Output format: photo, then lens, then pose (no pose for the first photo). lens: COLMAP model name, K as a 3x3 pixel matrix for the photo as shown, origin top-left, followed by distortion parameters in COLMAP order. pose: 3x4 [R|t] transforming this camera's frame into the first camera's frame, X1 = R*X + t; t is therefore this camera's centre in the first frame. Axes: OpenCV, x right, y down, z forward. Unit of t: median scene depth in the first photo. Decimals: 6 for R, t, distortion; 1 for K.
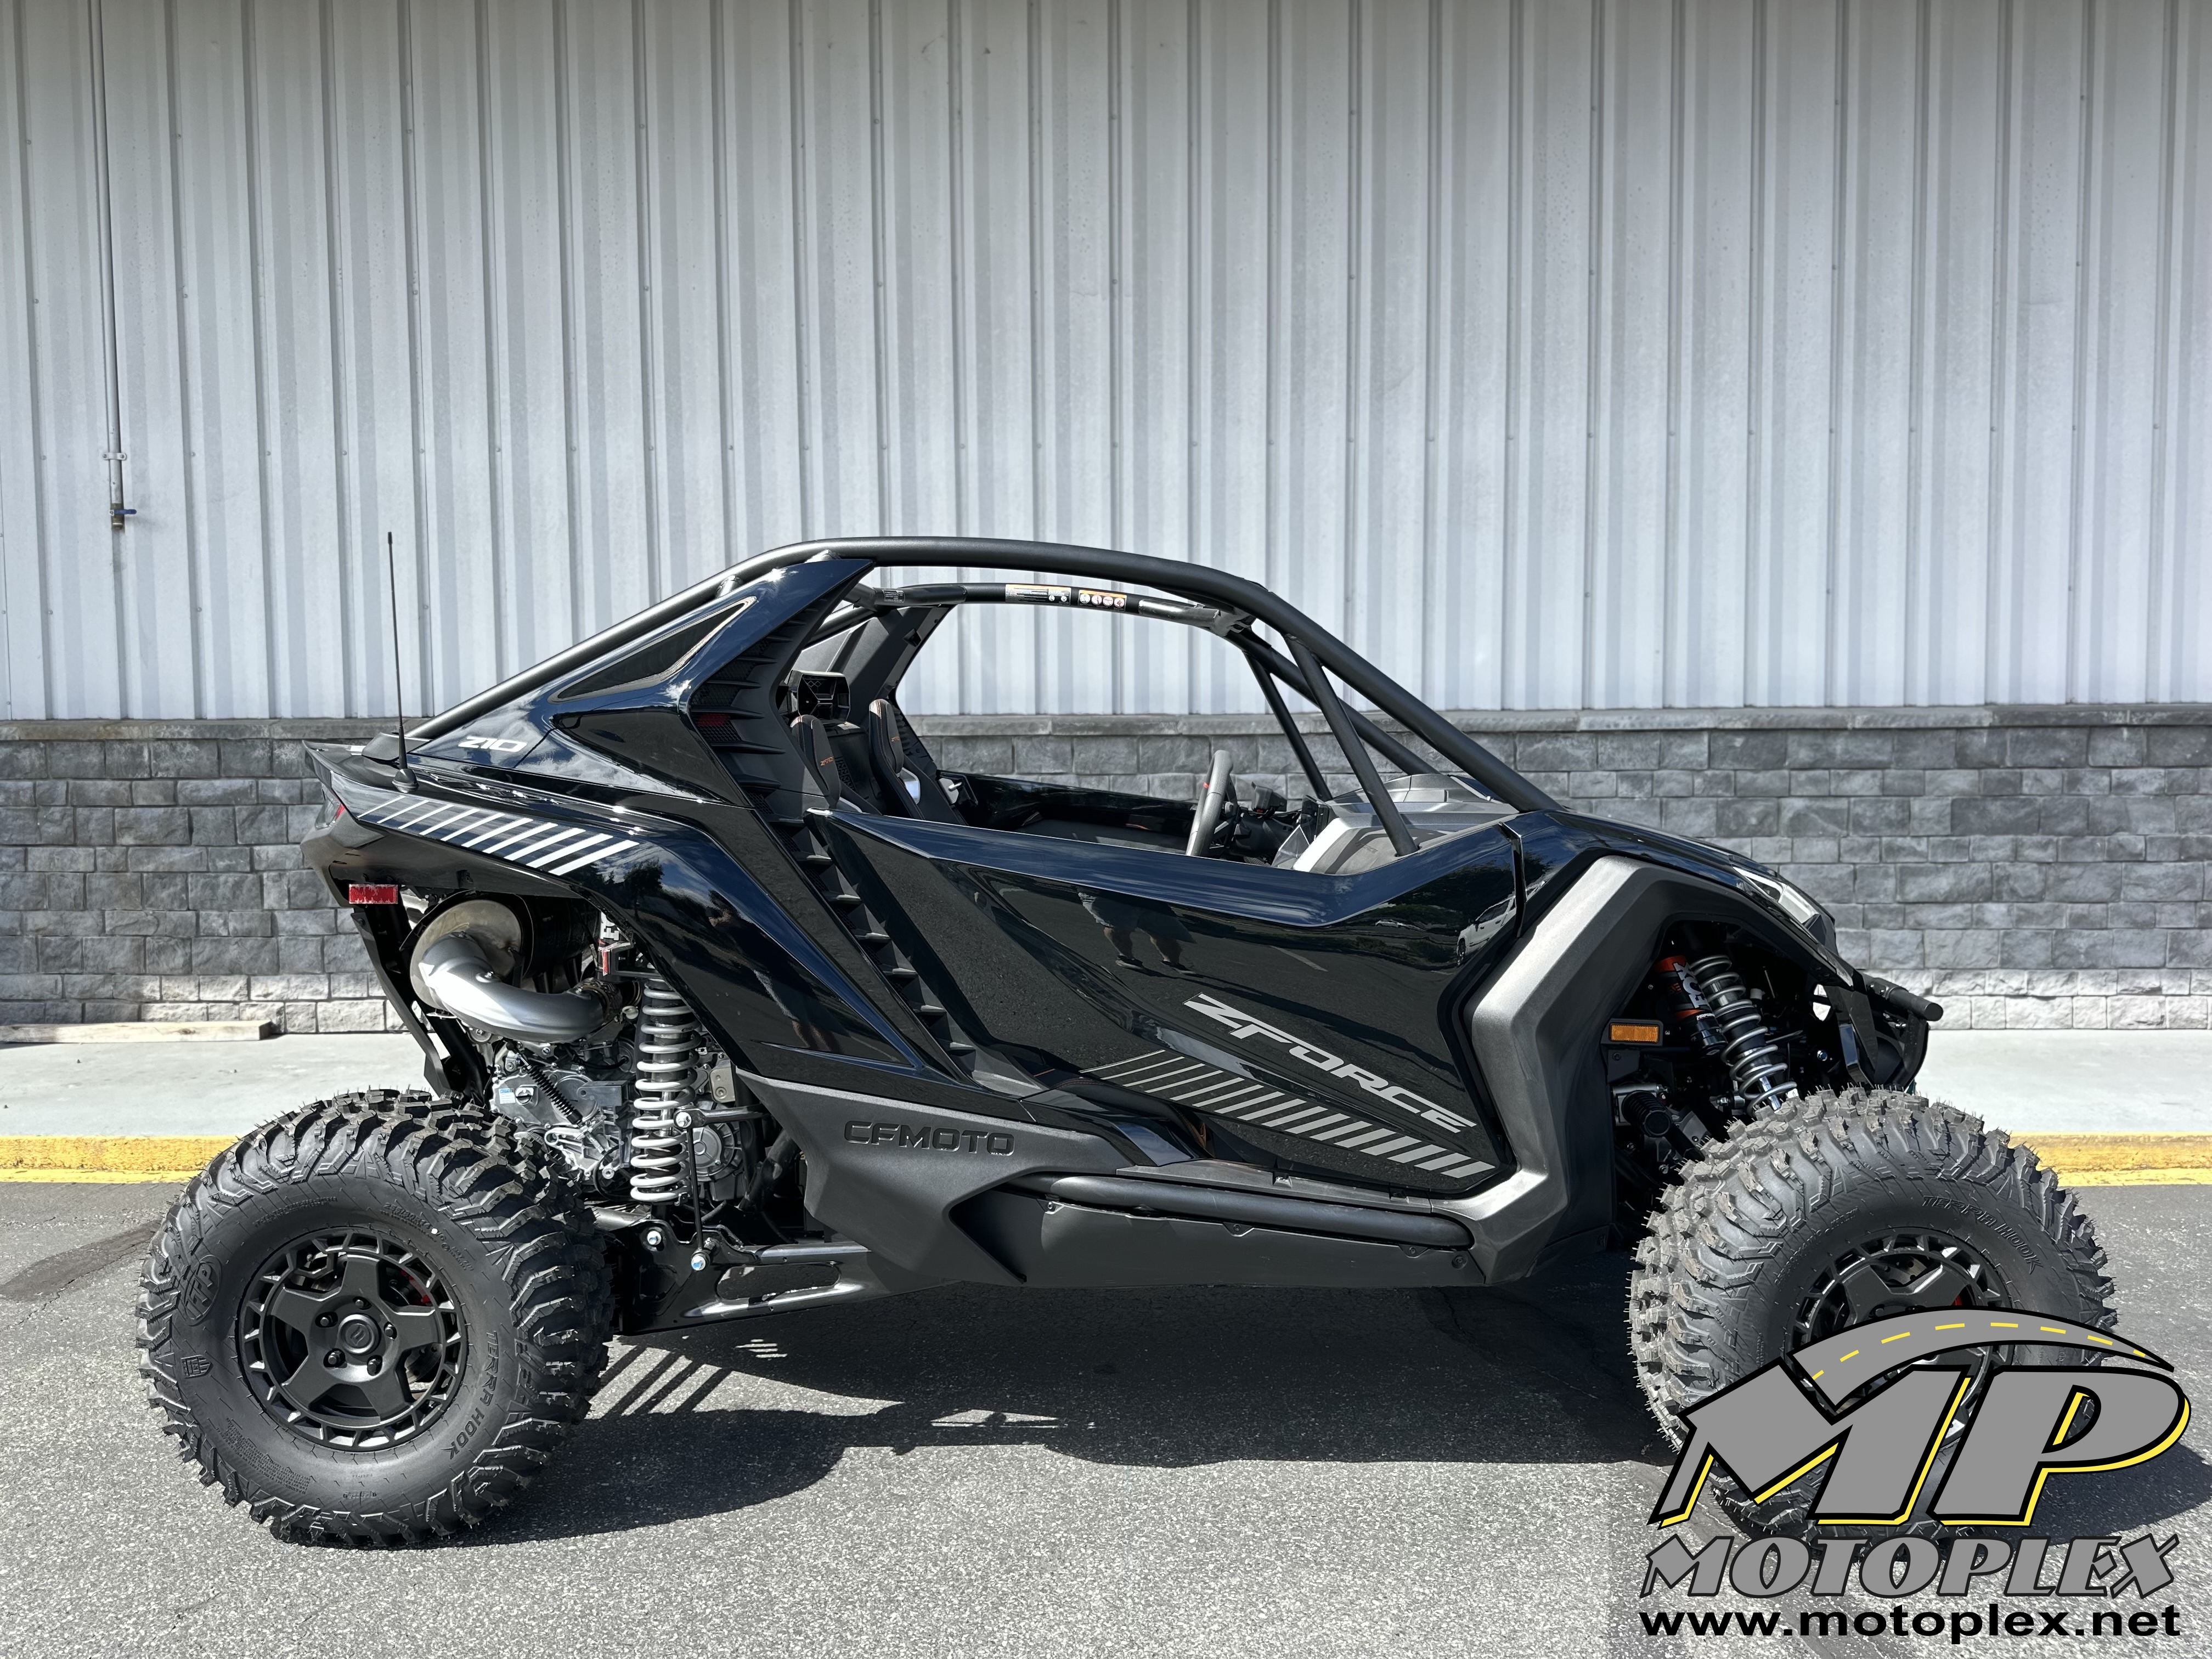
lens RADIAL K [[1567.1, 0, 1107.2], [0, 1567.1, 821.9], [0, 0, 1]] dist [0.033953, -0.047086]
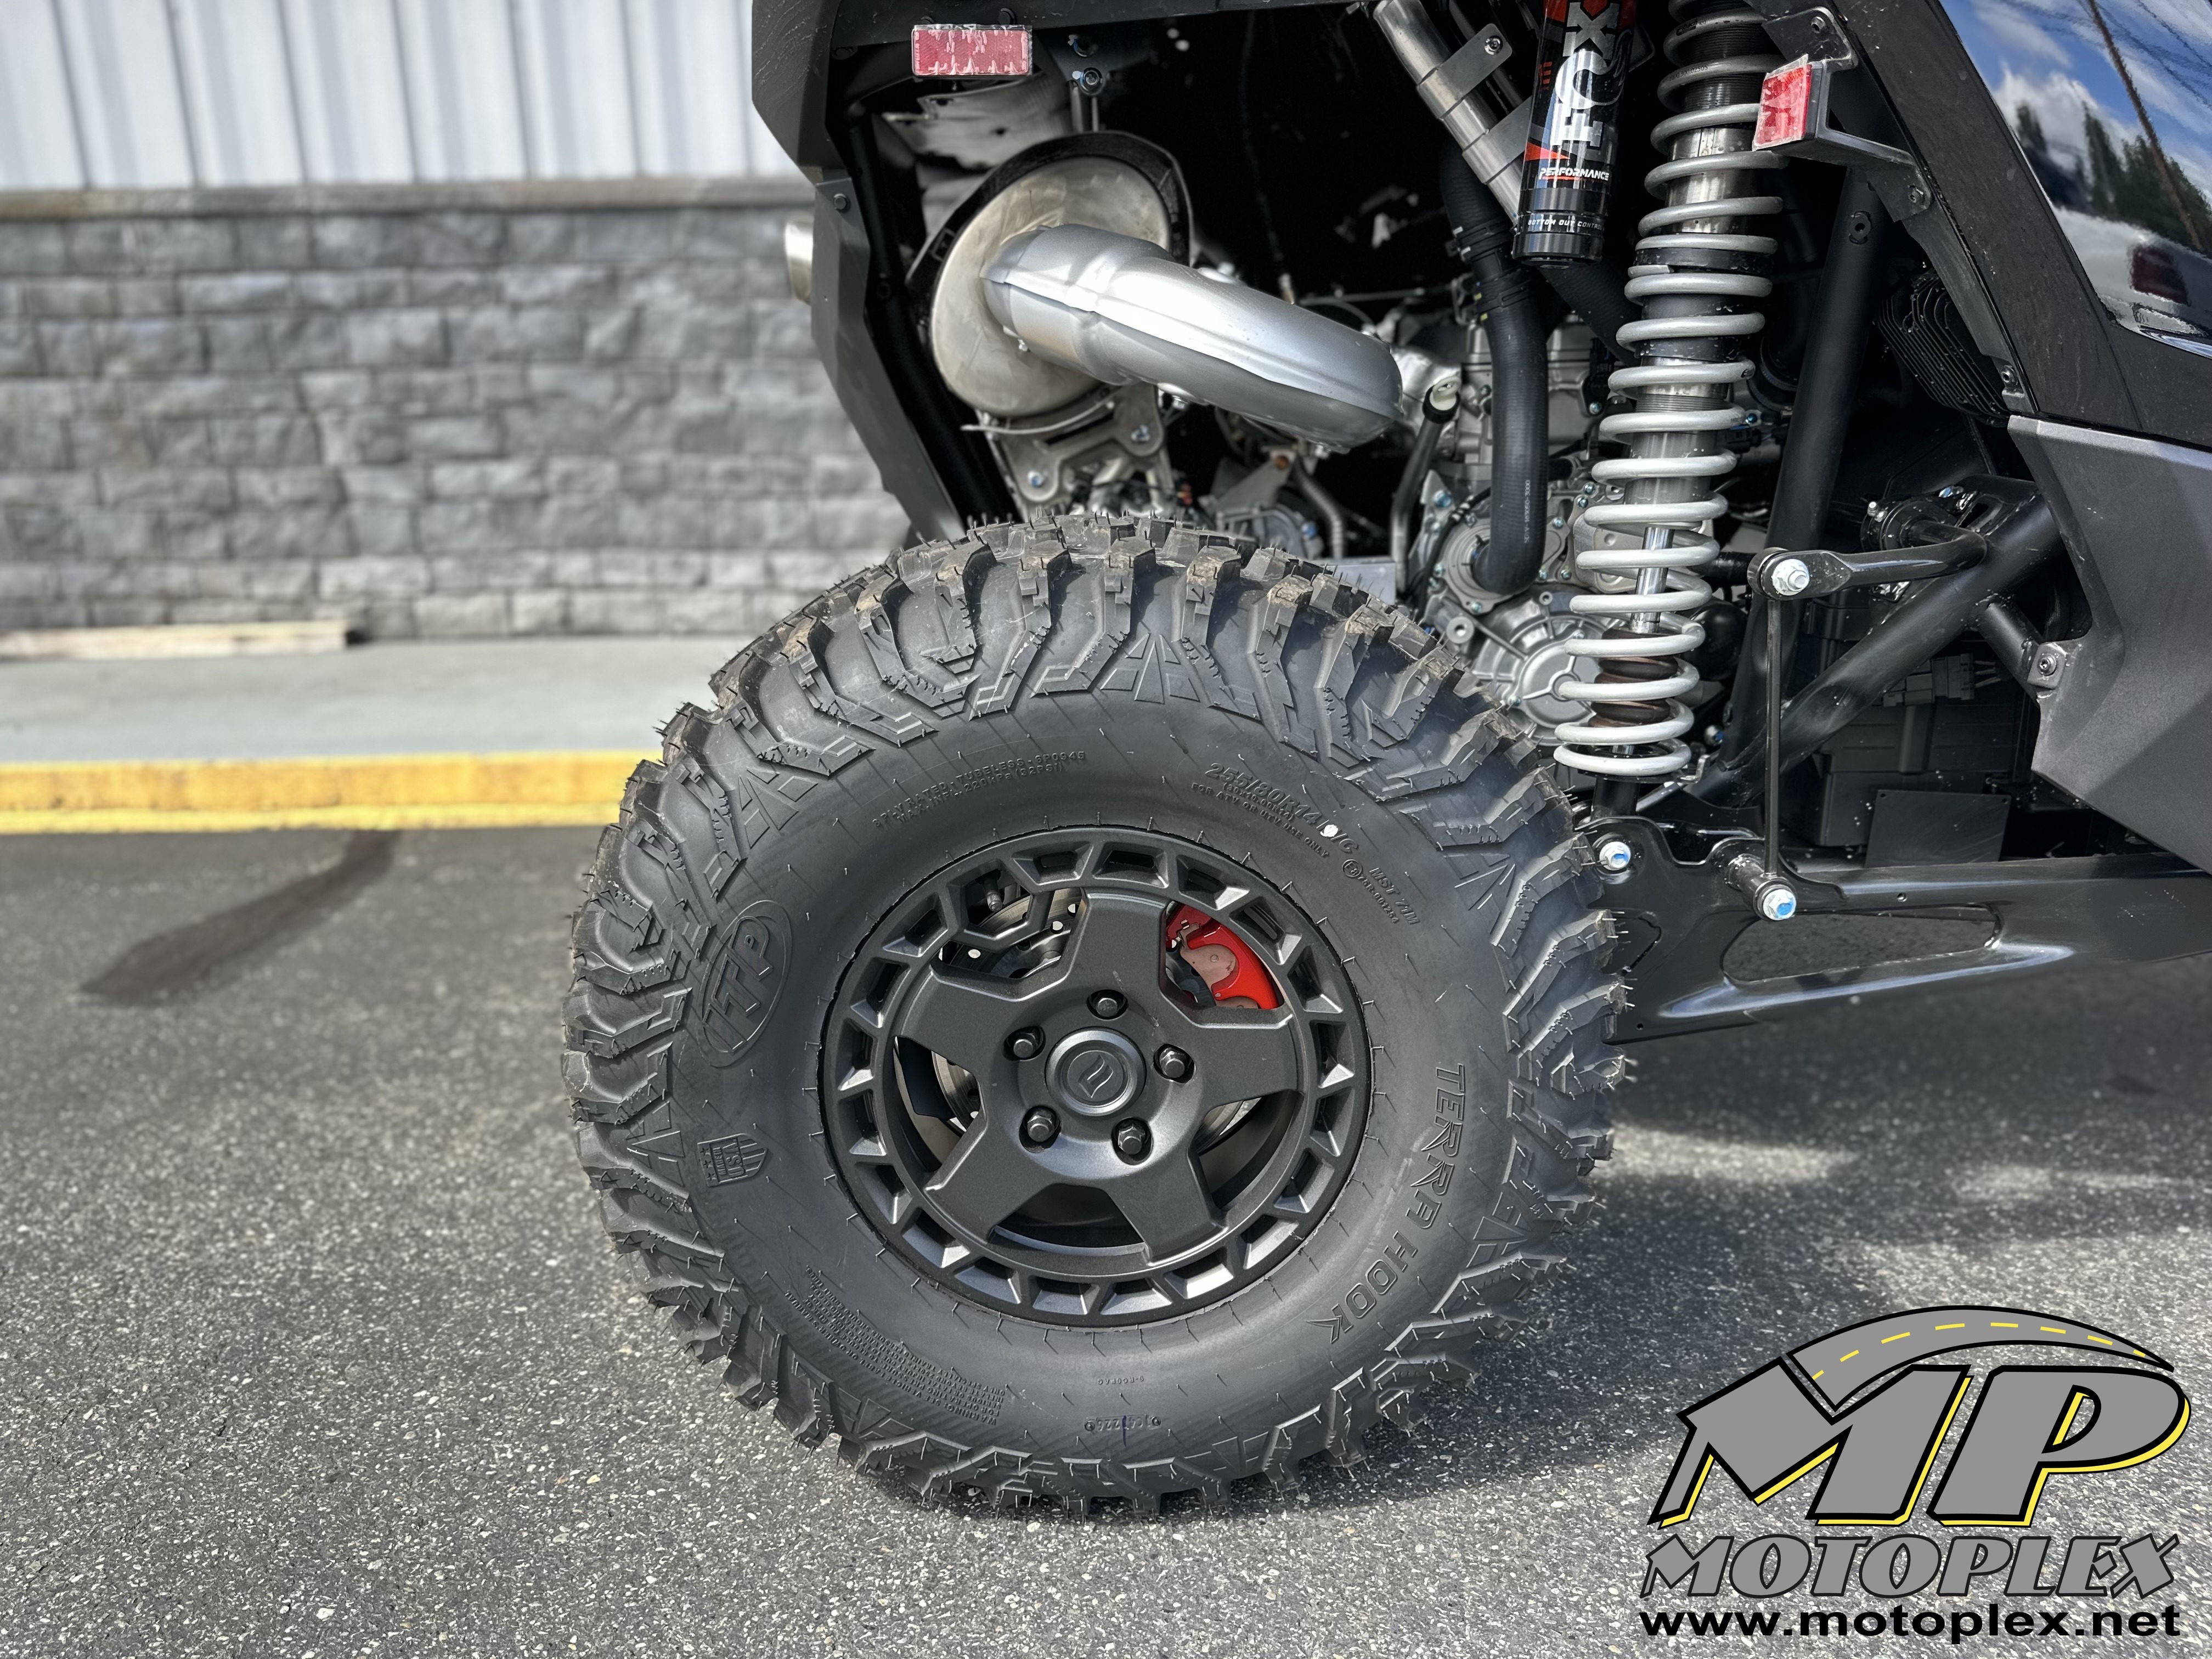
lens RADIAL K [[1567.1, 0, 1091.5], [0, 1567.1, 837.2], [0, 0, 1]] dist [0.033953, -0.047086]
pose [[0.999513, -0.018524, 0.025098, -0.217100], [0.012868, 0.977783, 0.209223, 0.077208], [-0.028416, -0.208799, 0.977546, 0.266749]]
